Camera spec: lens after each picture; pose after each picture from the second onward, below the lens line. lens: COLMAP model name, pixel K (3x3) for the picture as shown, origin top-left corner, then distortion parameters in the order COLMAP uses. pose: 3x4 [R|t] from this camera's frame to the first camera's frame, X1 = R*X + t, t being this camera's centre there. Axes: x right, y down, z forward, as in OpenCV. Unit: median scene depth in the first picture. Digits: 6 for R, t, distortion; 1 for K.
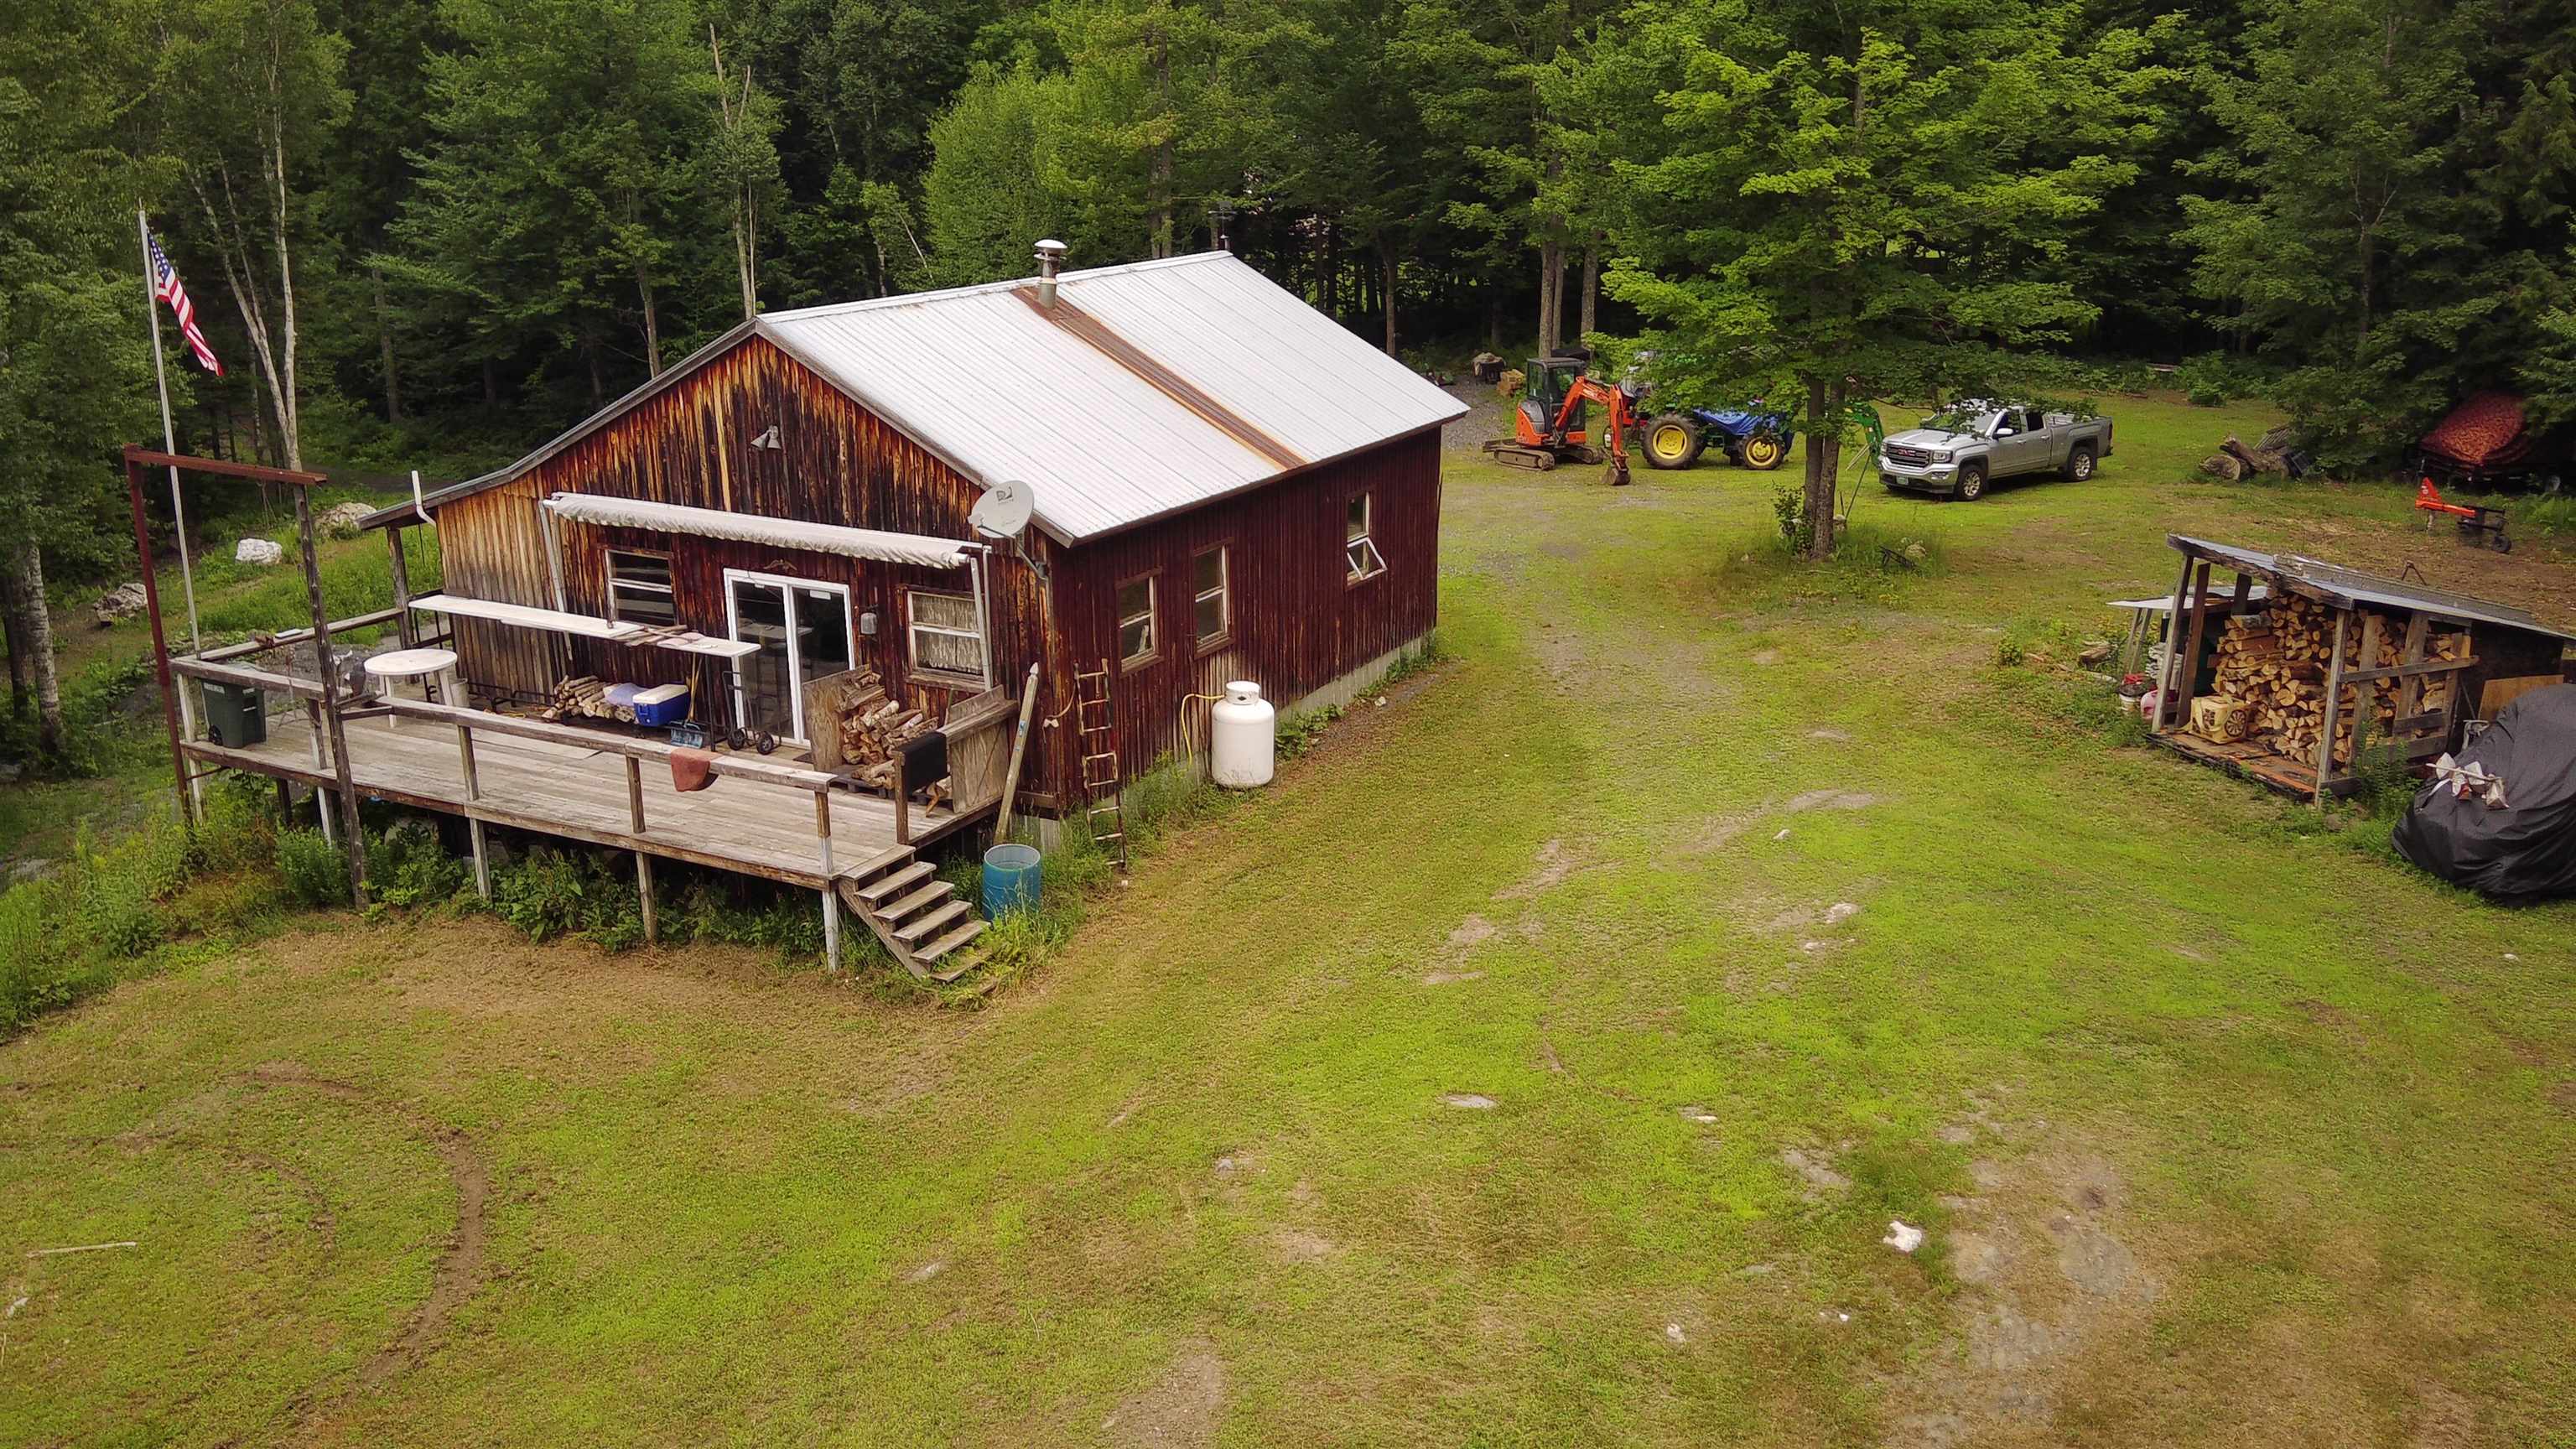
lens RADIAL K [[2129.6, 0, 1284.8], [0, 2129.6, 728.0], [0, 0, 1]] dist [0.130653, -0.218965]
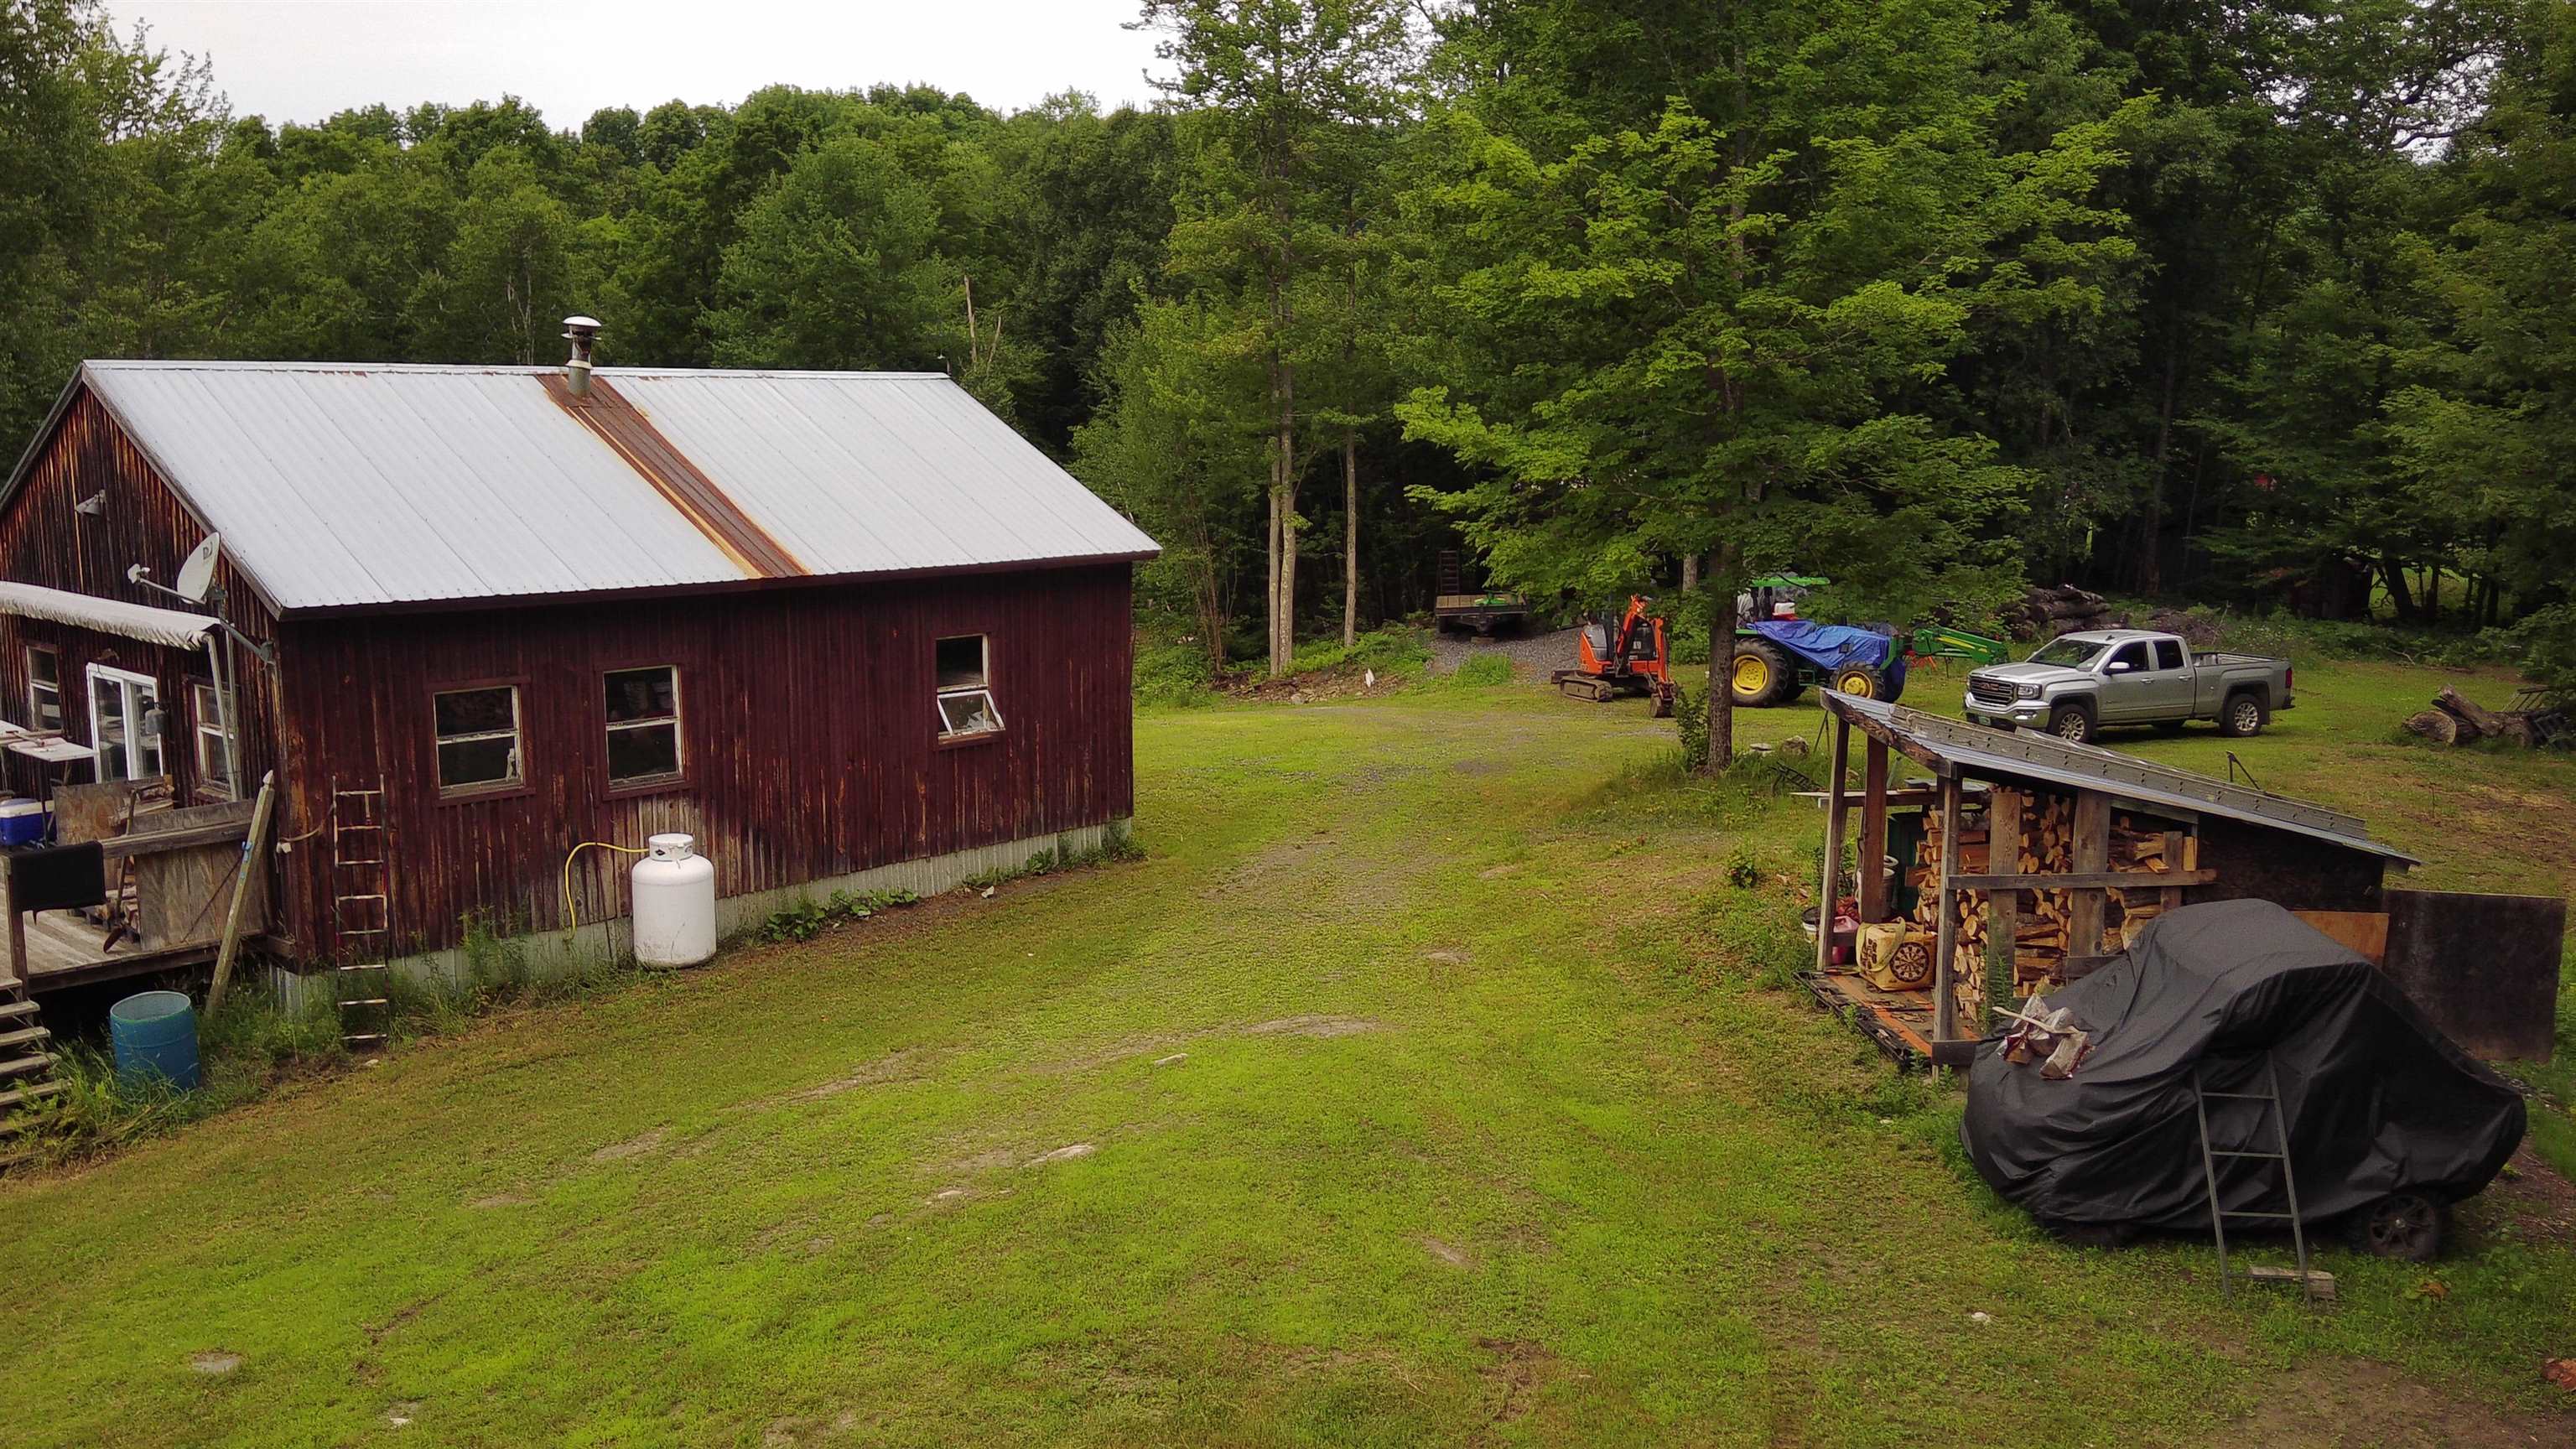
lens RADIAL K [[2129.6, 0, 1284.8], [0, 2129.6, 728.0], [0, 0, 1]] dist [0.130653, -0.218965]
pose [[0.969587, 0.041568, -0.241192, 0.411339], [-0.075953, 0.987921, -0.135066, 0.031985], [0.232665, 0.149278, 0.961032, 0.286053]]
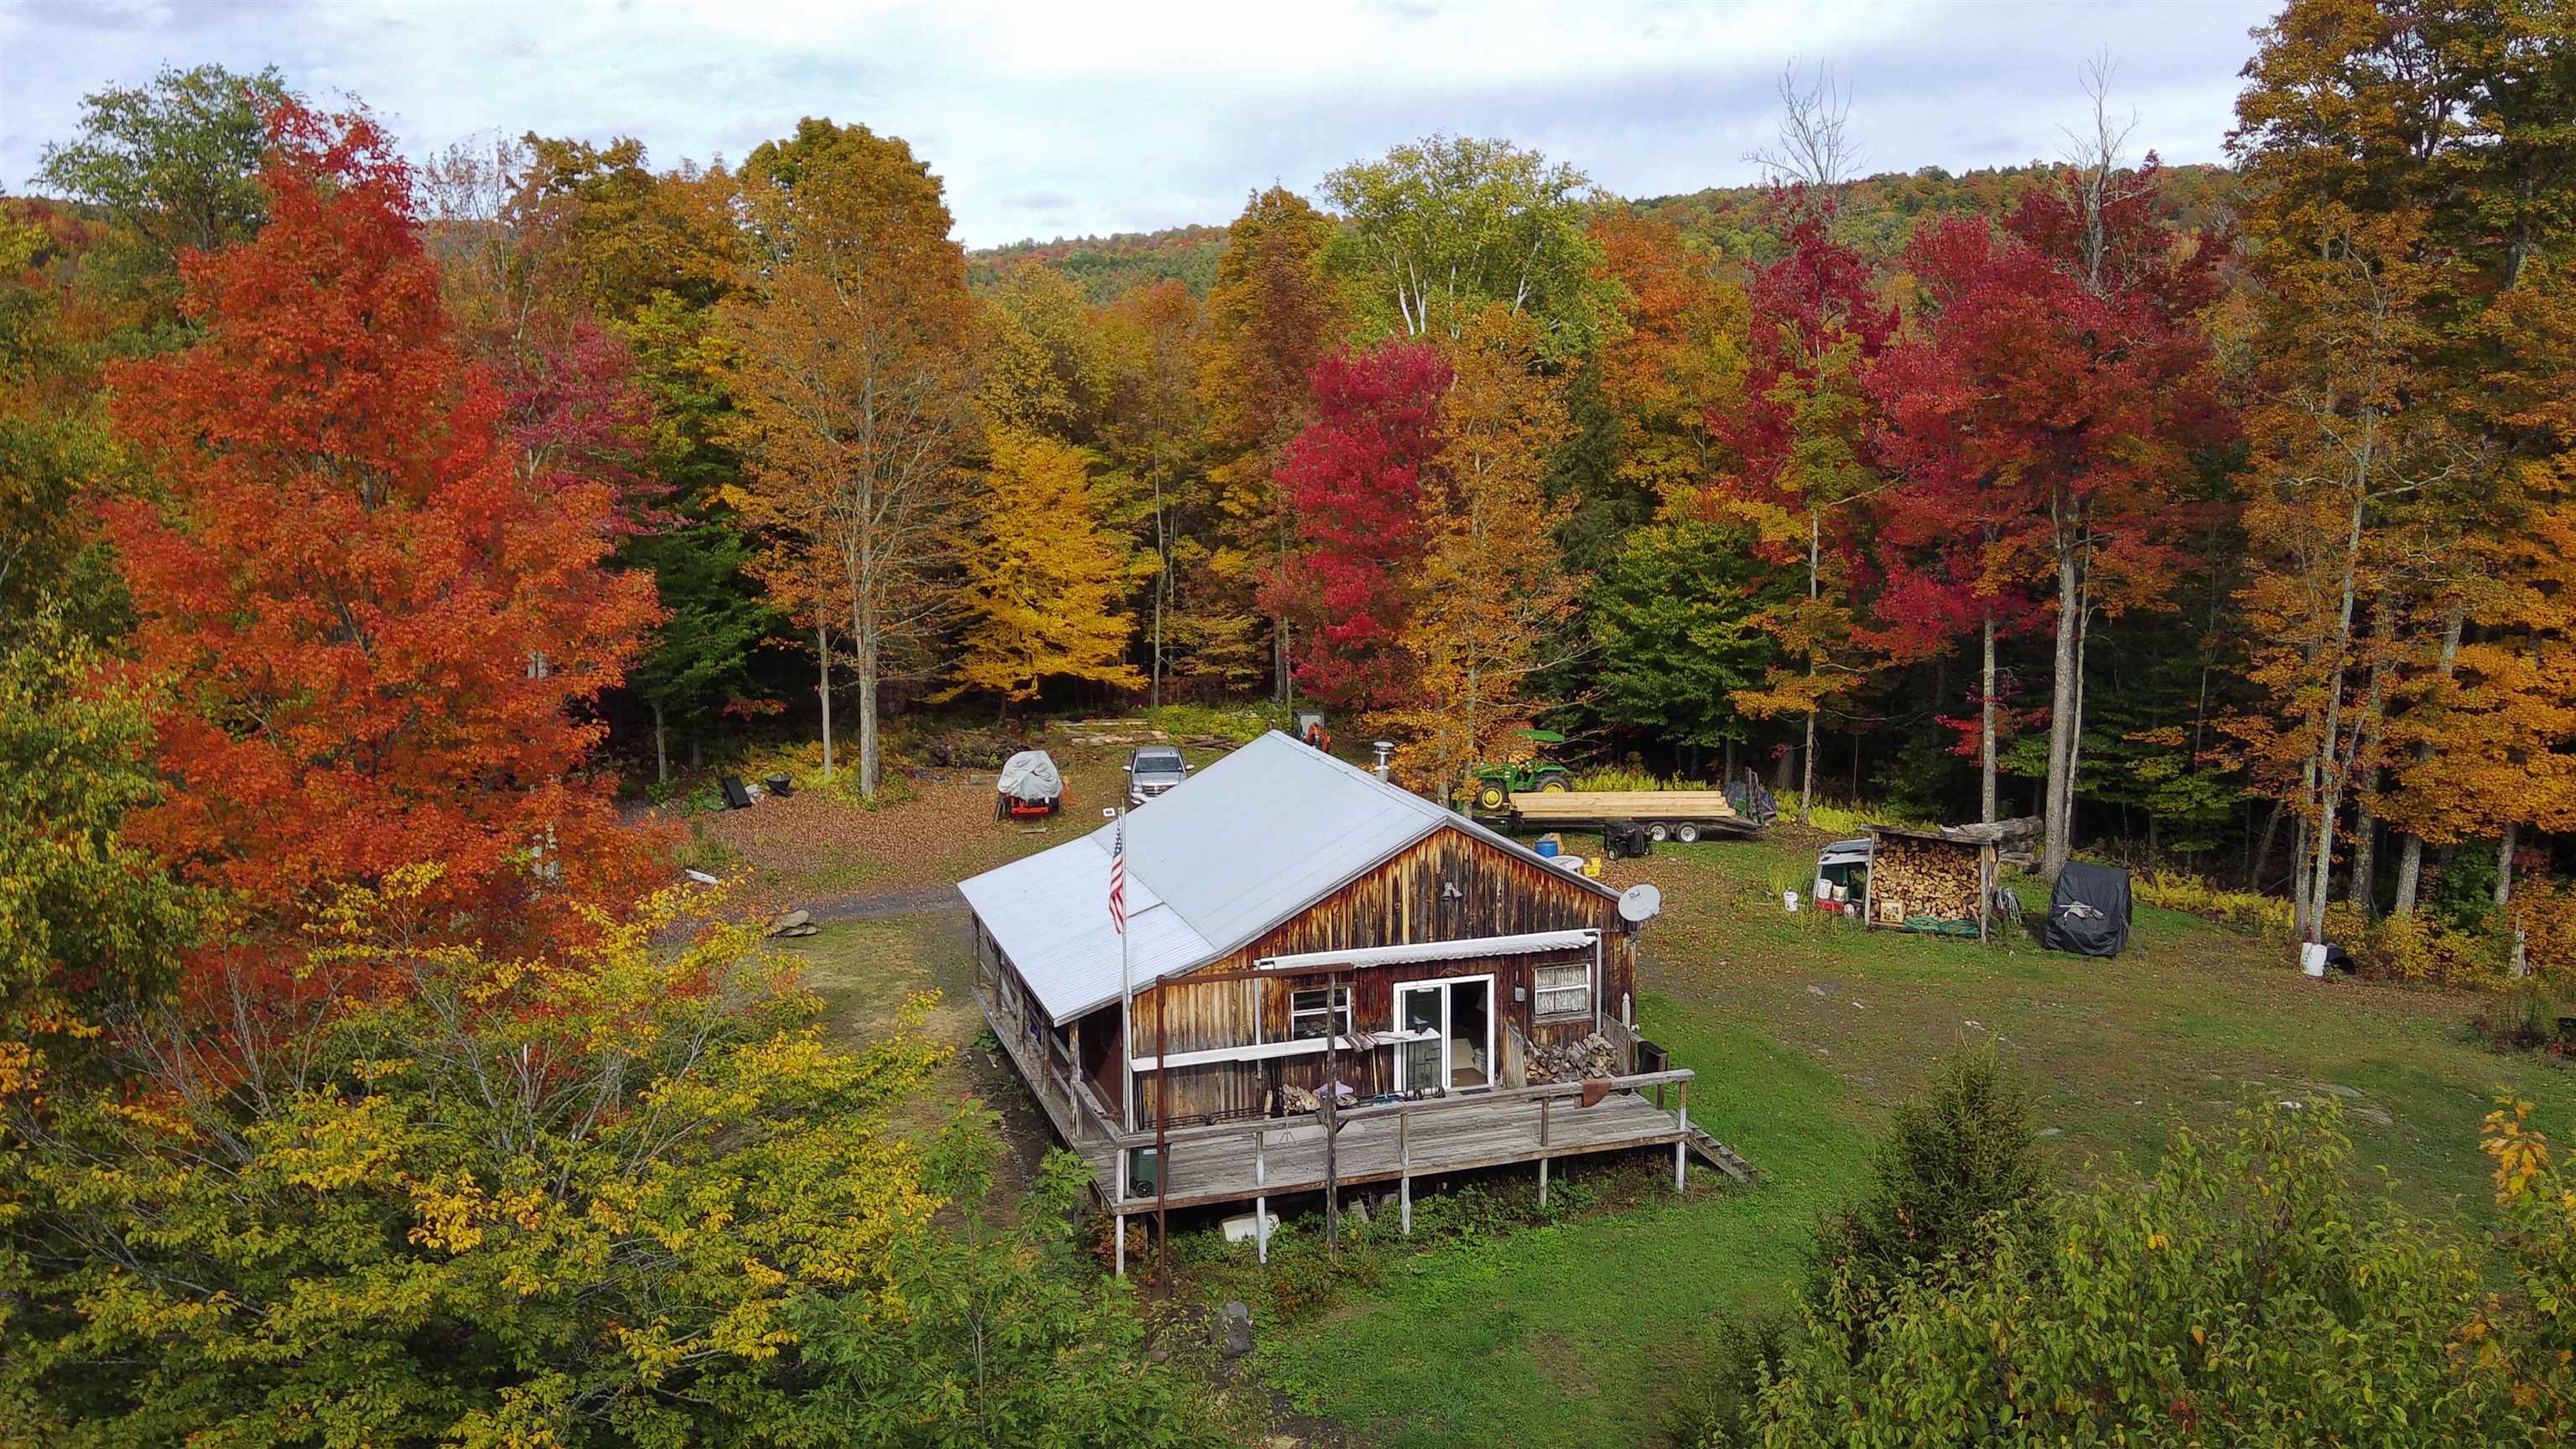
lens RADIAL K [[2129.6, 0, 1284.8], [0, 2129.6, 728.0], [0, 0, 1]] dist [0.130653, -0.218965]
pose [[0.687112, -0.113492, 0.717633, -1.366059], [0.217596, 0.974532, -0.054222, -0.184684], [-0.693203, 0.193411, 0.694307, -0.014874]]
